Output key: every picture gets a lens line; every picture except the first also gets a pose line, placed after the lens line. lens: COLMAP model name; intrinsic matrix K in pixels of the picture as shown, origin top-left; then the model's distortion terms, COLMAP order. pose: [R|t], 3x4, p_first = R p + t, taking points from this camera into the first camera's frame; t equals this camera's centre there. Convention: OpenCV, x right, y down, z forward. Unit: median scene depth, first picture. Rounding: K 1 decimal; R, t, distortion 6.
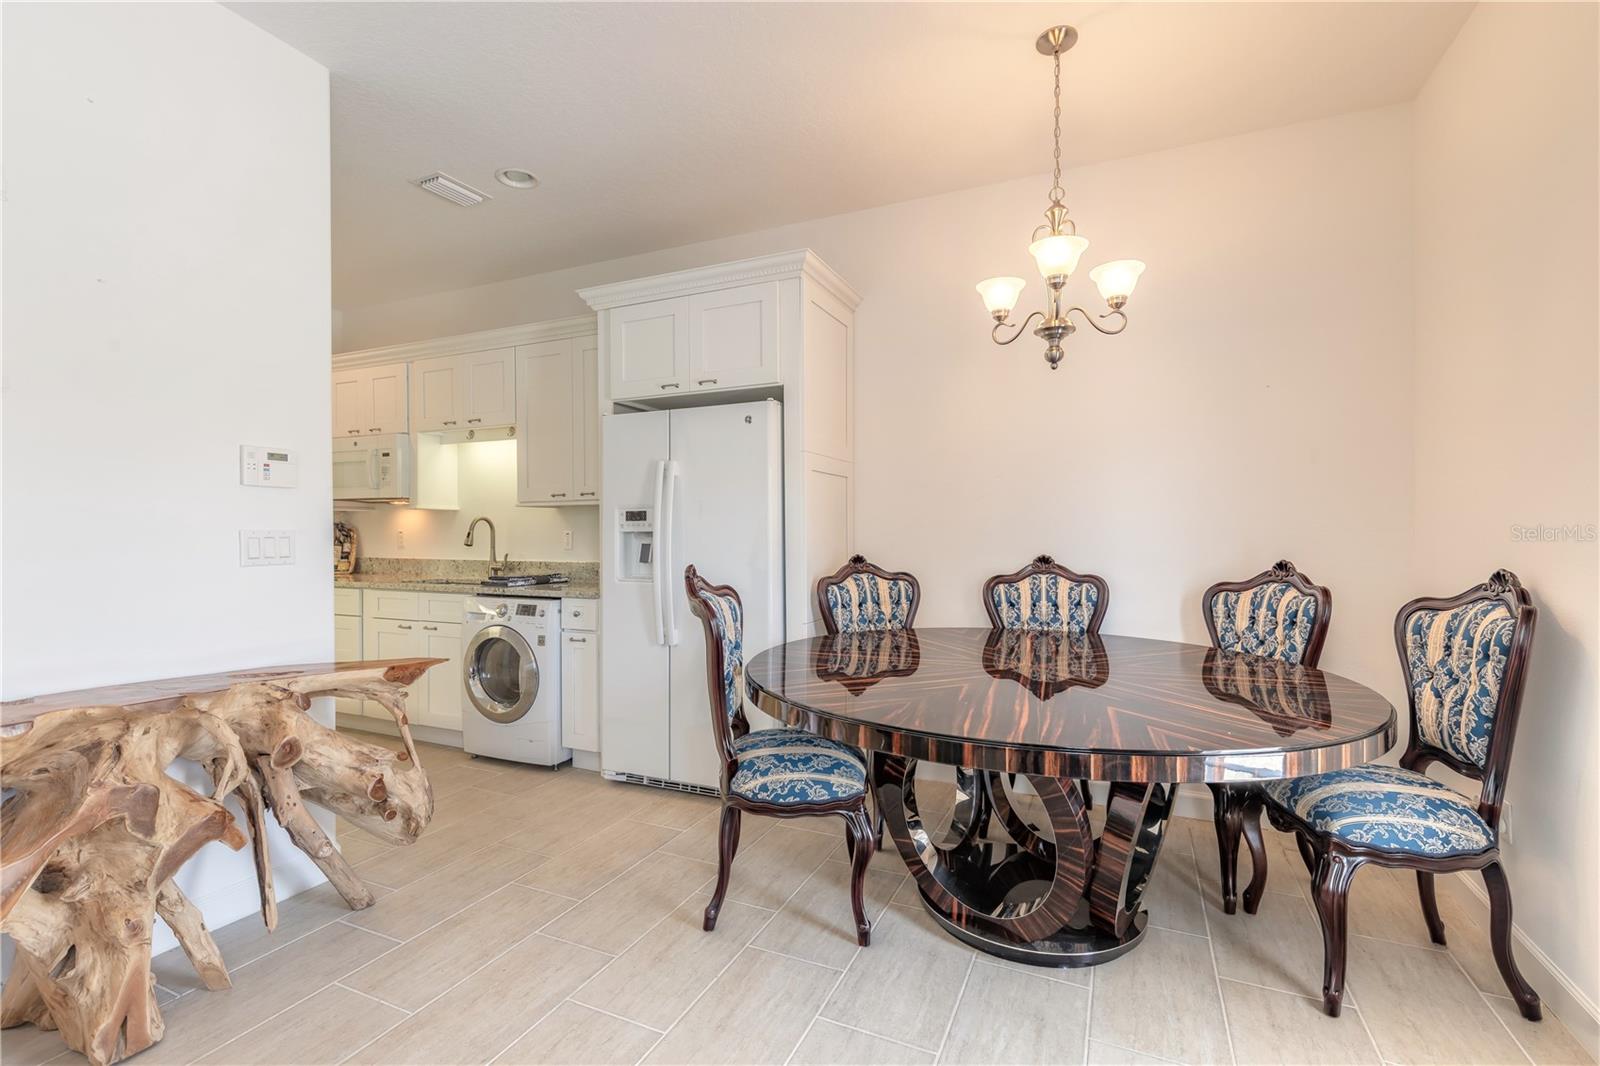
lens RADIAL K [[726.0, 0, 802.6], [0, 726.0, 537.0], [0, 0, 1]] dist [0.007450, -0.001089]
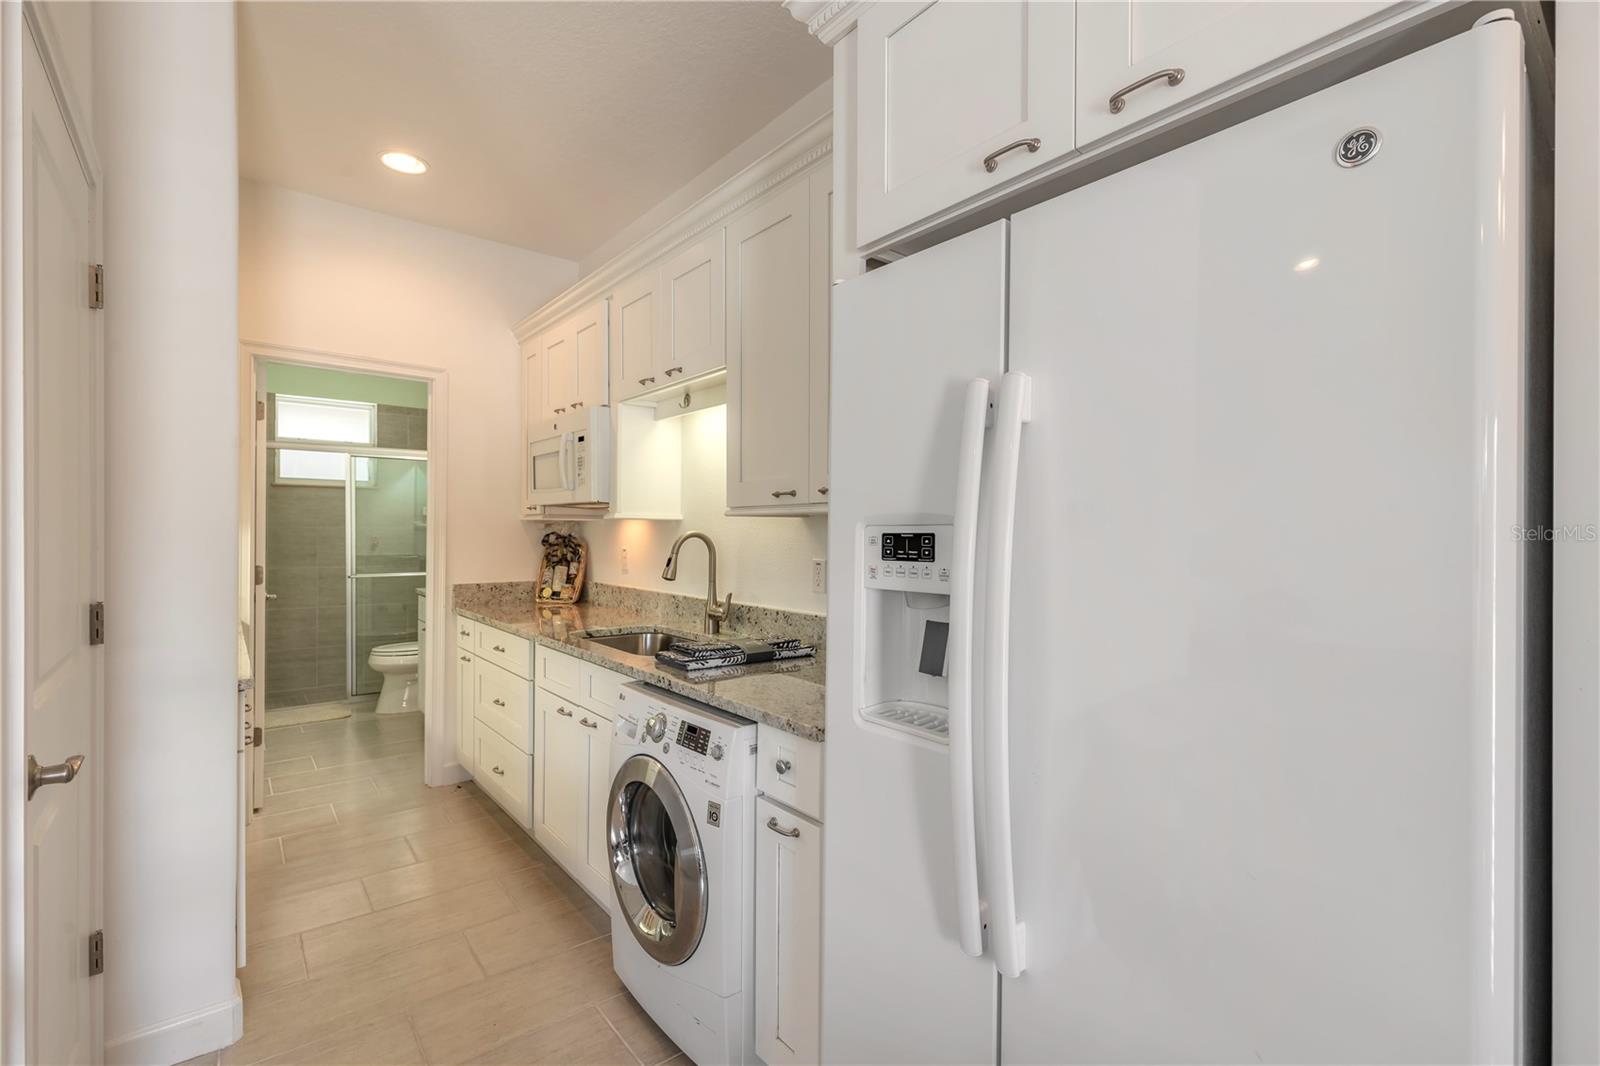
lens RADIAL K [[726.0, 0, 799.3], [0, 726.0, 536.0], [0, 0, 1]] dist [0.007450, -0.001089]
pose [[0.893982, 0.010278, -0.447985, -0.128522], [-0.011587, 0.999933, -0.000181, -0.036409], [0.447953, 0.005353, 0.894041, 0.718612]]
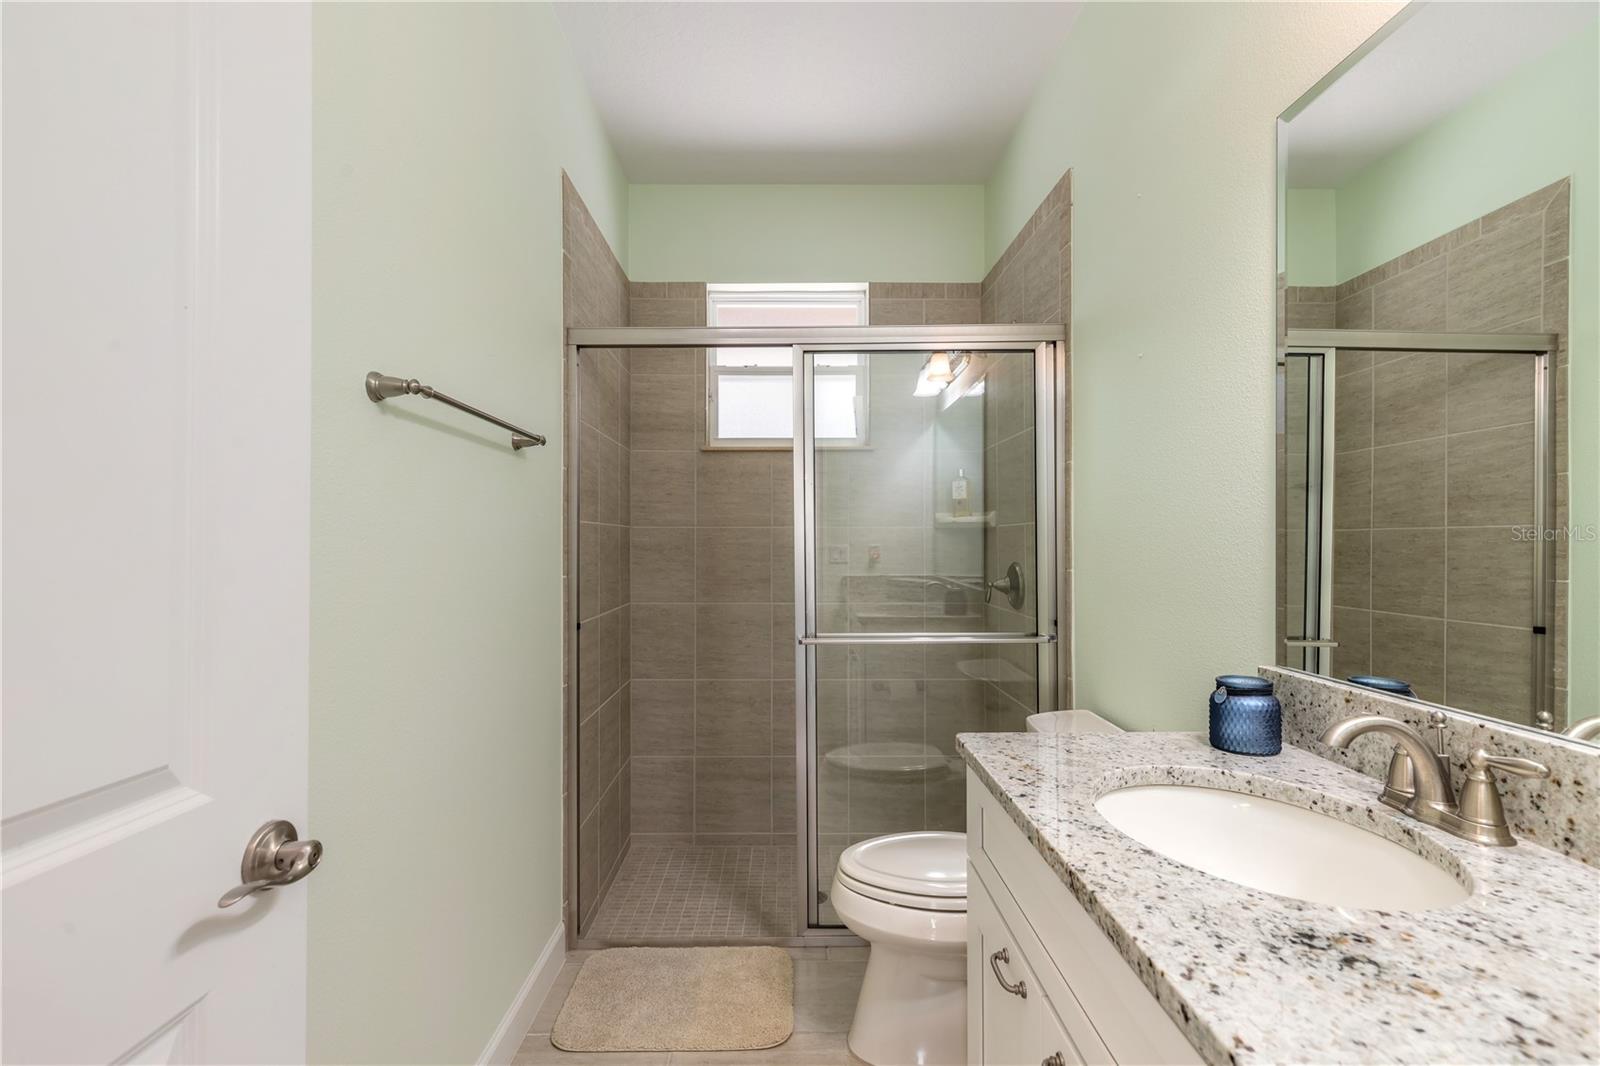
lens RADIAL K [[726.0, 0, 807.2], [0, 726.0, 538.5], [0, 0, 1]] dist [0.007450, -0.001089]
pose [[0.438686, -0.004045, -0.898631, -1.220676], [-0.003362, 0.999975, -0.006143, -0.023063], [0.898634, 0.005716, 0.438662, 1.484320]]
